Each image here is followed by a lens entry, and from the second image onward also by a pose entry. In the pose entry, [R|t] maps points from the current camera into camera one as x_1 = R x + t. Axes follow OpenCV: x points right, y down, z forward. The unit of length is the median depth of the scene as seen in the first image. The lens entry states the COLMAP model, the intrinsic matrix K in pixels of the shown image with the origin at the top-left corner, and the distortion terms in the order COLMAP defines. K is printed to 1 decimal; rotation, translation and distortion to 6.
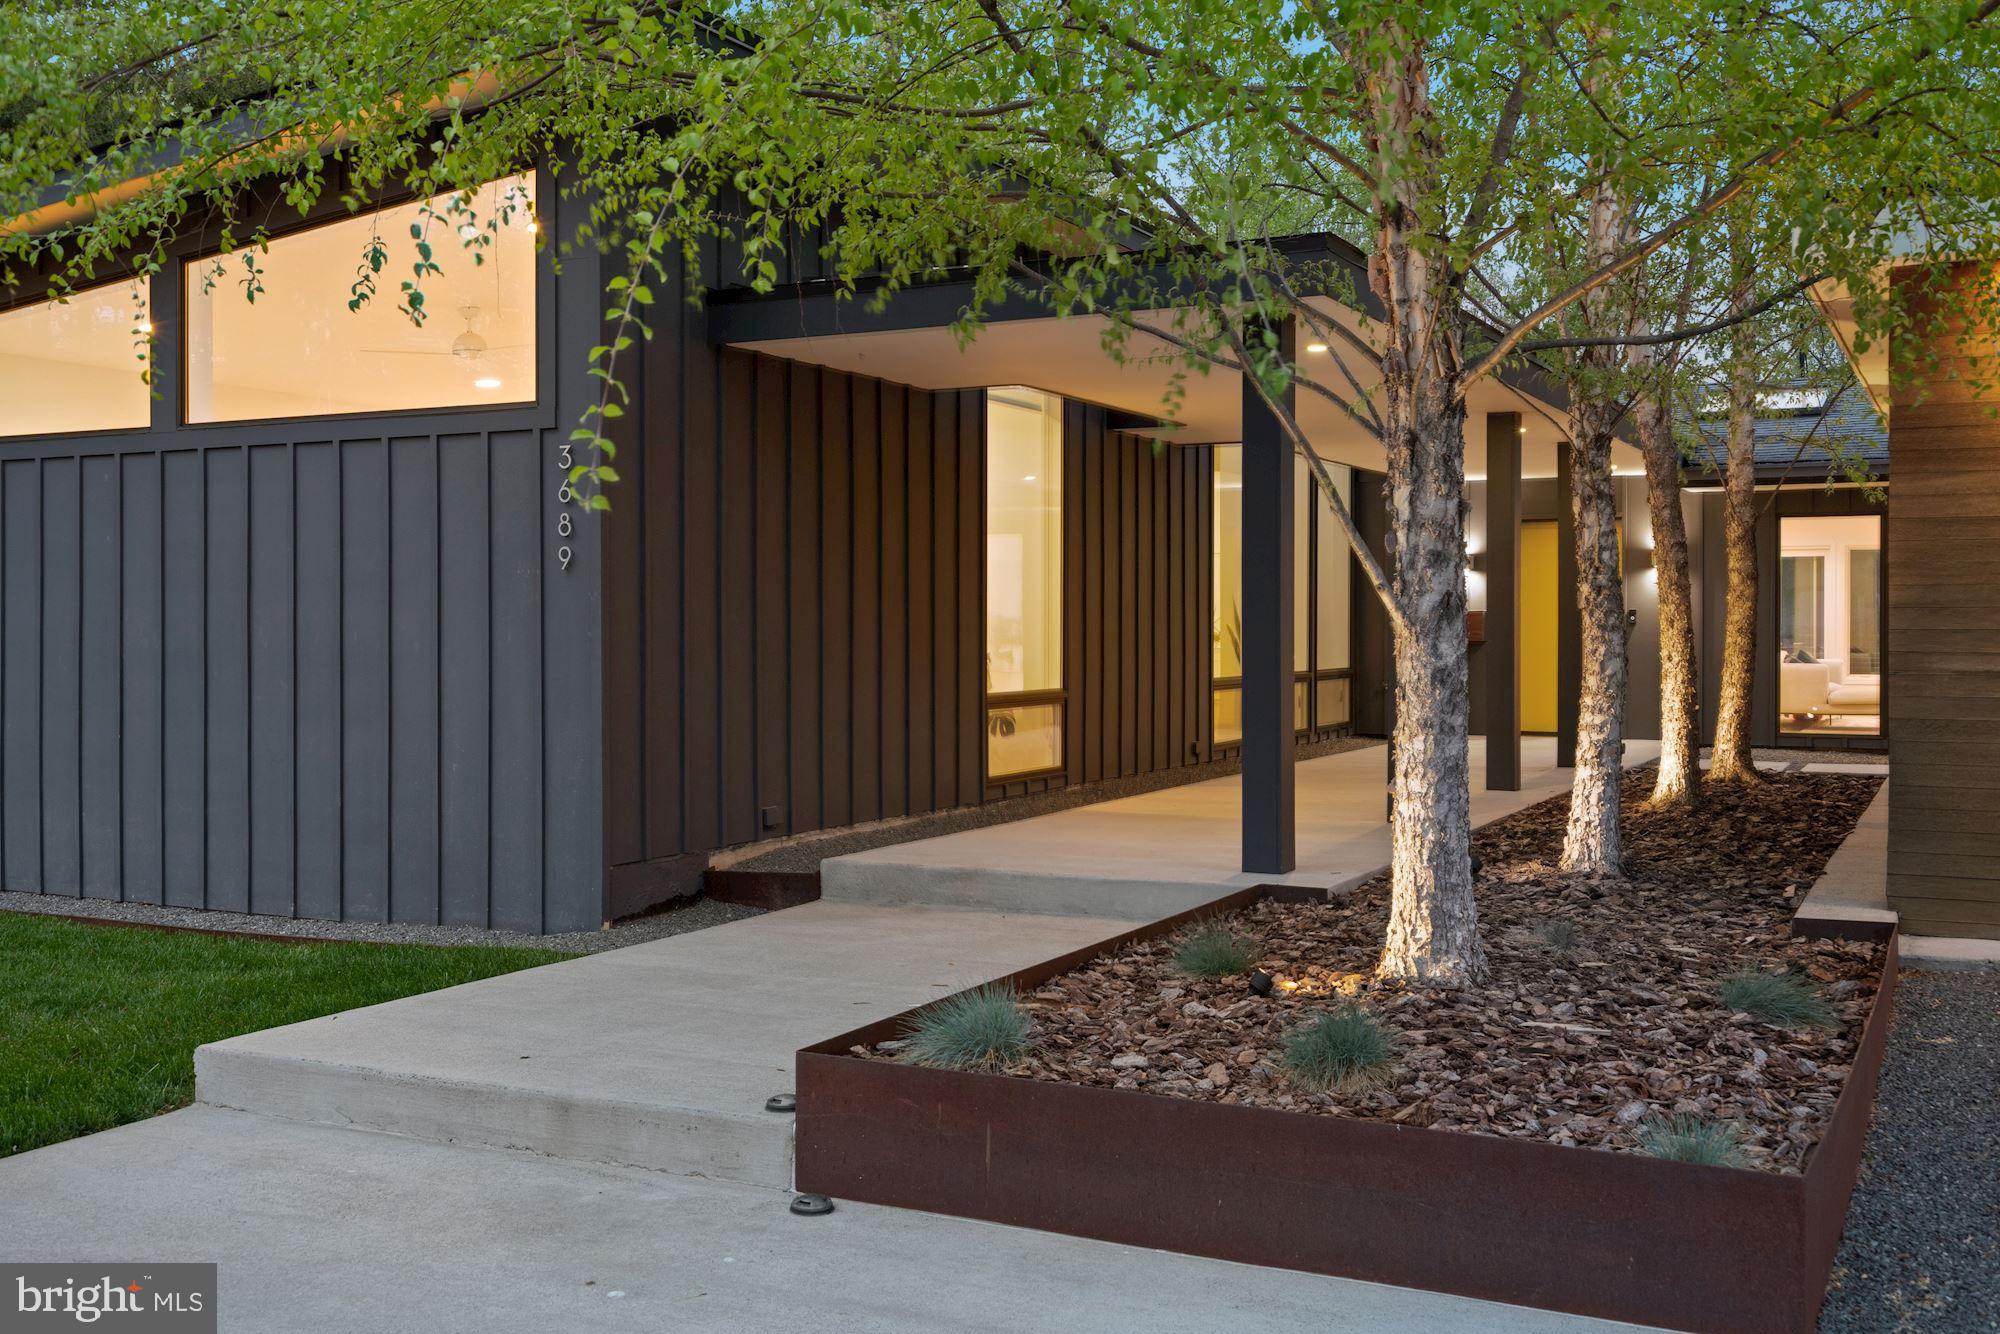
lens RADIAL K [[1945.3, 0, 995.1], [0, 1945.3, 628.2], [0, 0, 1]] dist [0.003852, -0.015799]
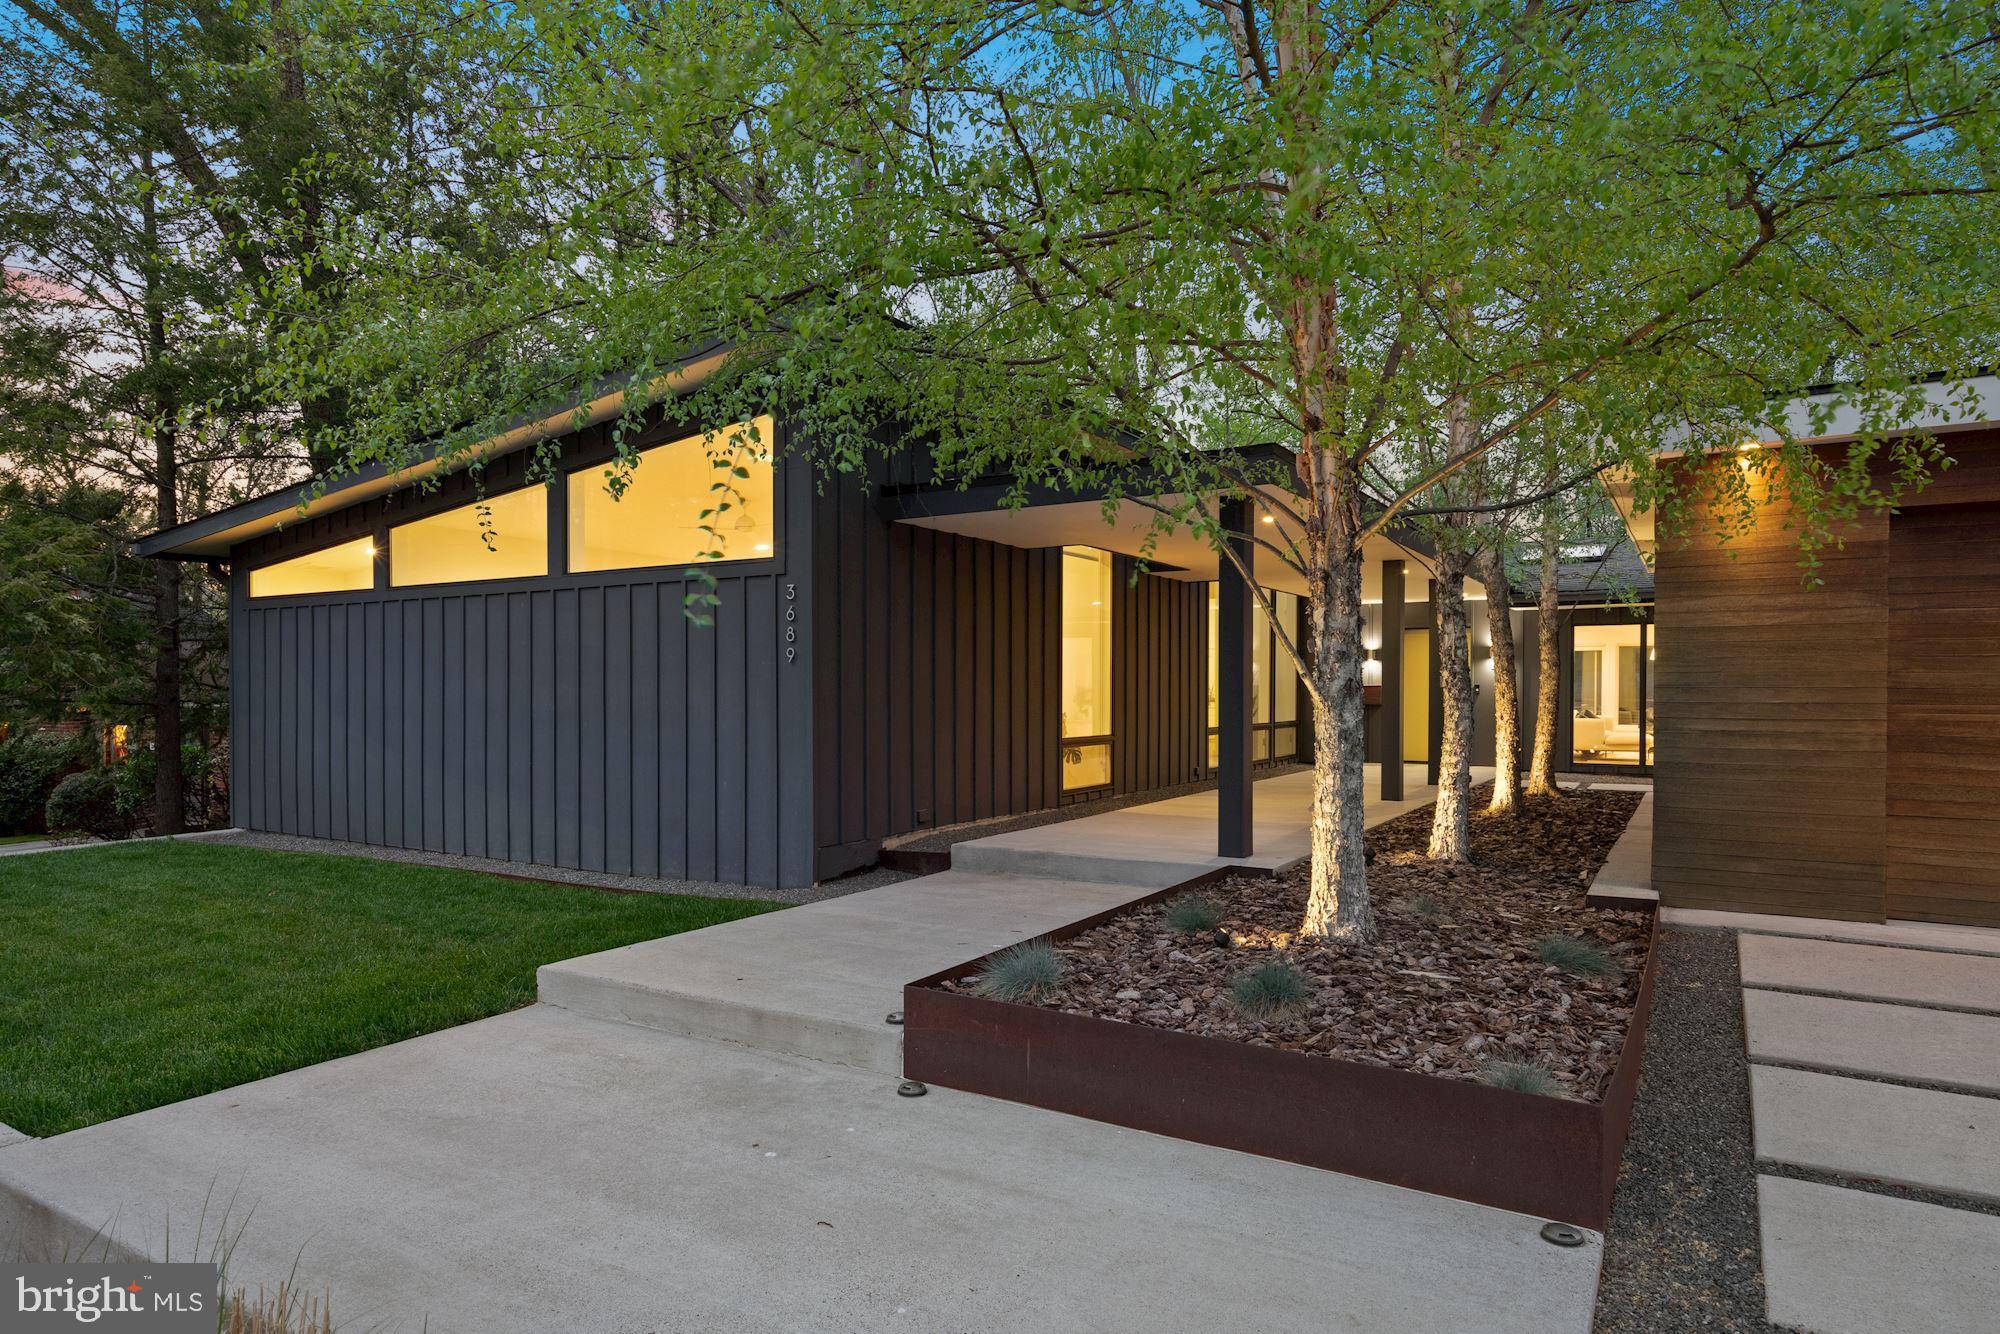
lens RADIAL K [[1155.0, 0, 996.1], [0, 1155.0, 701.1], [0, 0, 1]] dist [-0.001760, 0.000867]
pose [[0.996926, 0.001634, -0.078338, 0.027647], [-0.001060, 0.999972, 0.007376, -0.006609], [0.078348, -0.007270, 0.996900, 0.083274]]
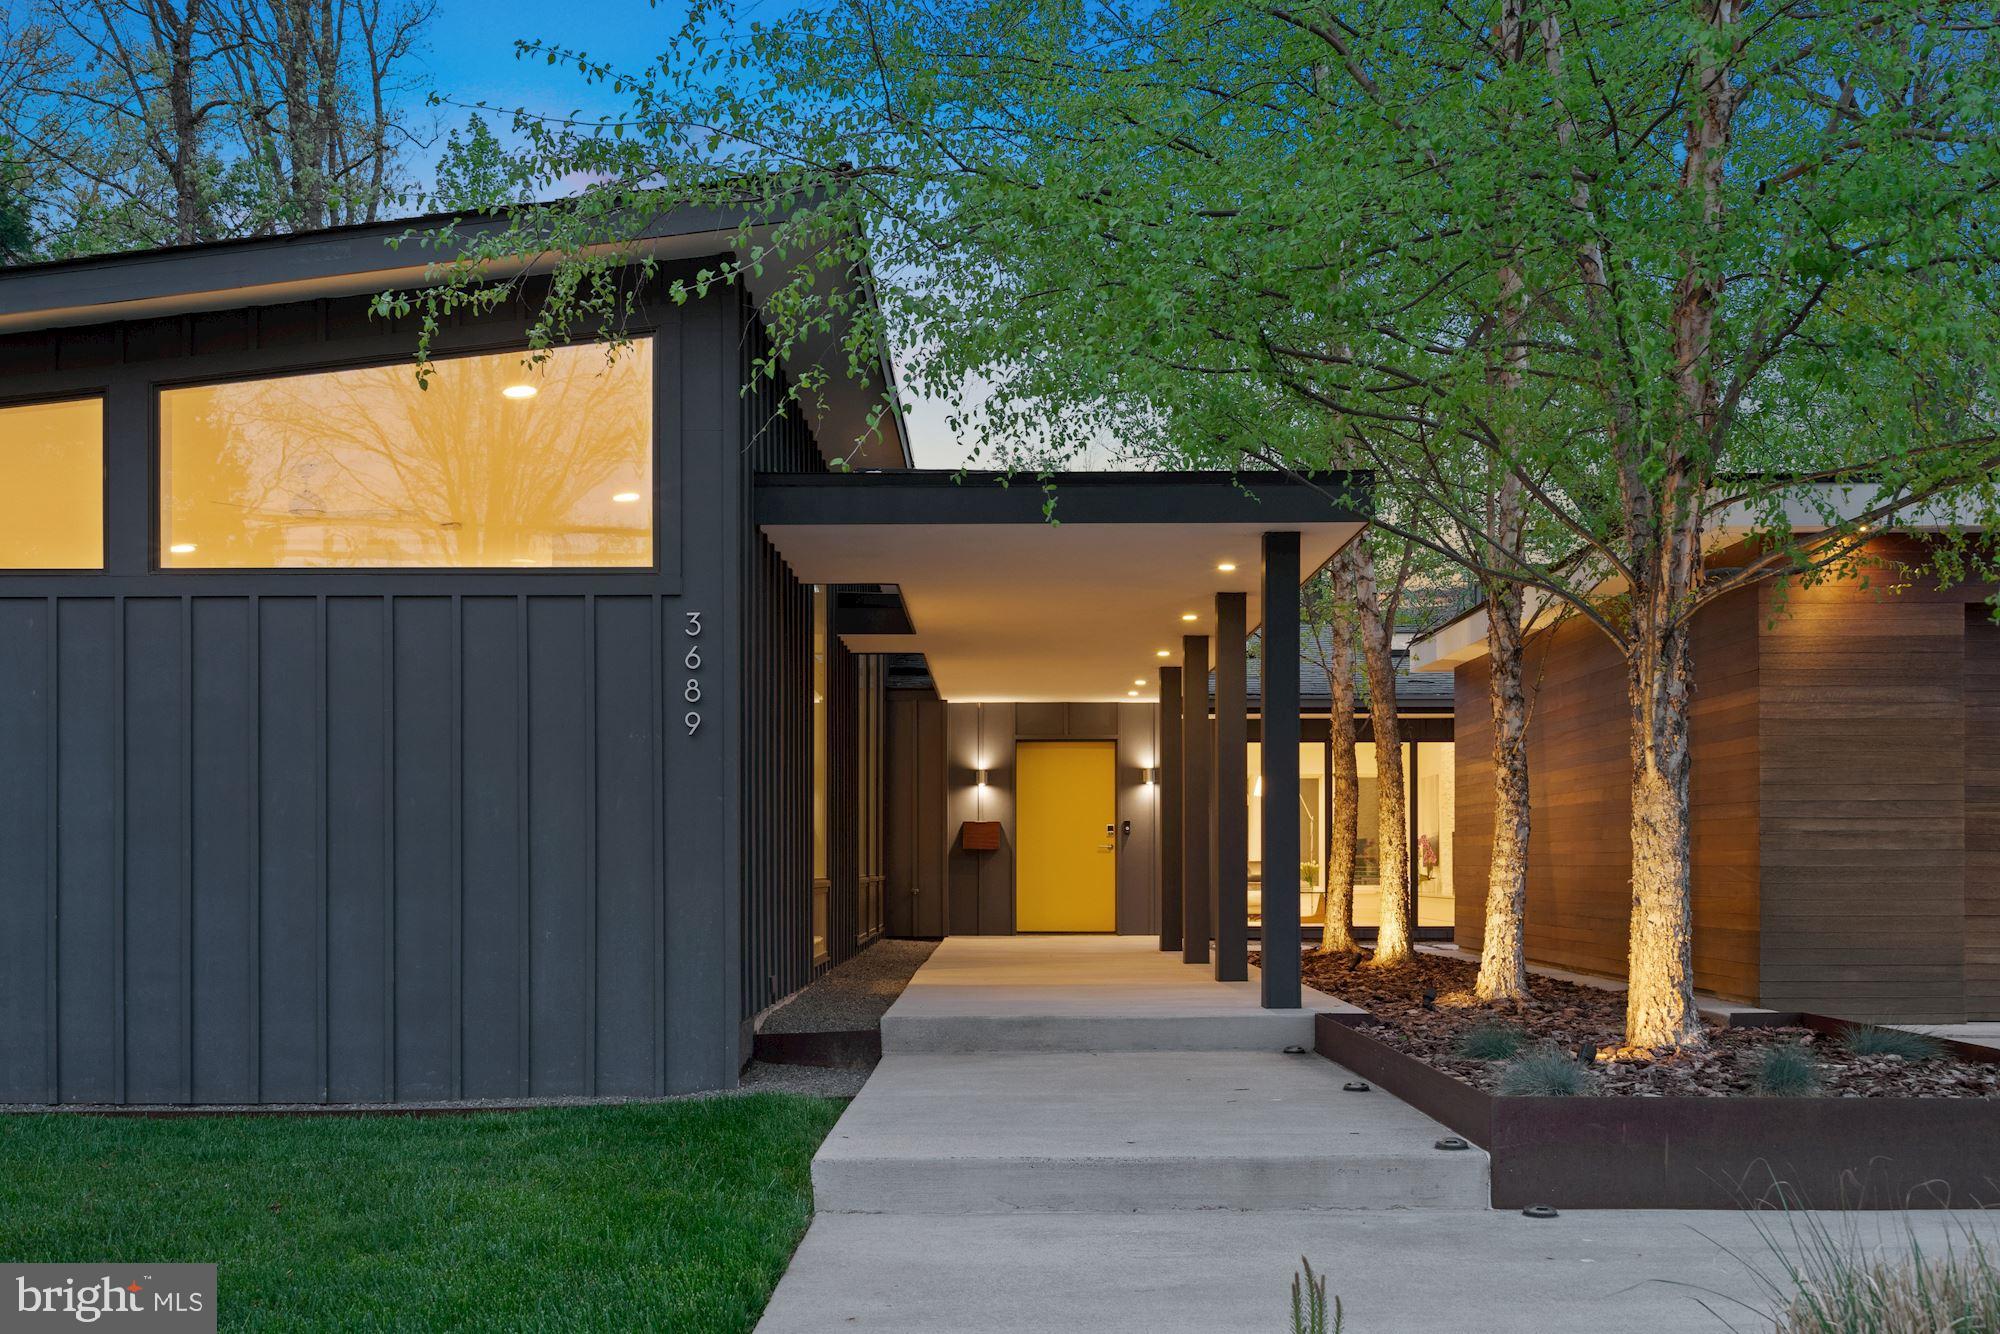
lens RADIAL K [[1981.9, 0, 1001.5], [0, 1981.9, 850.8], [0, 0, 1]] dist [-0.002883, -0.005514]
pose [[0.894861, 0.002108, 0.446340, -0.680727], [0.002617, 0.999947, -0.009968, 0.052151], [-0.446338, 0.010088, 0.894808, 0.004163]]
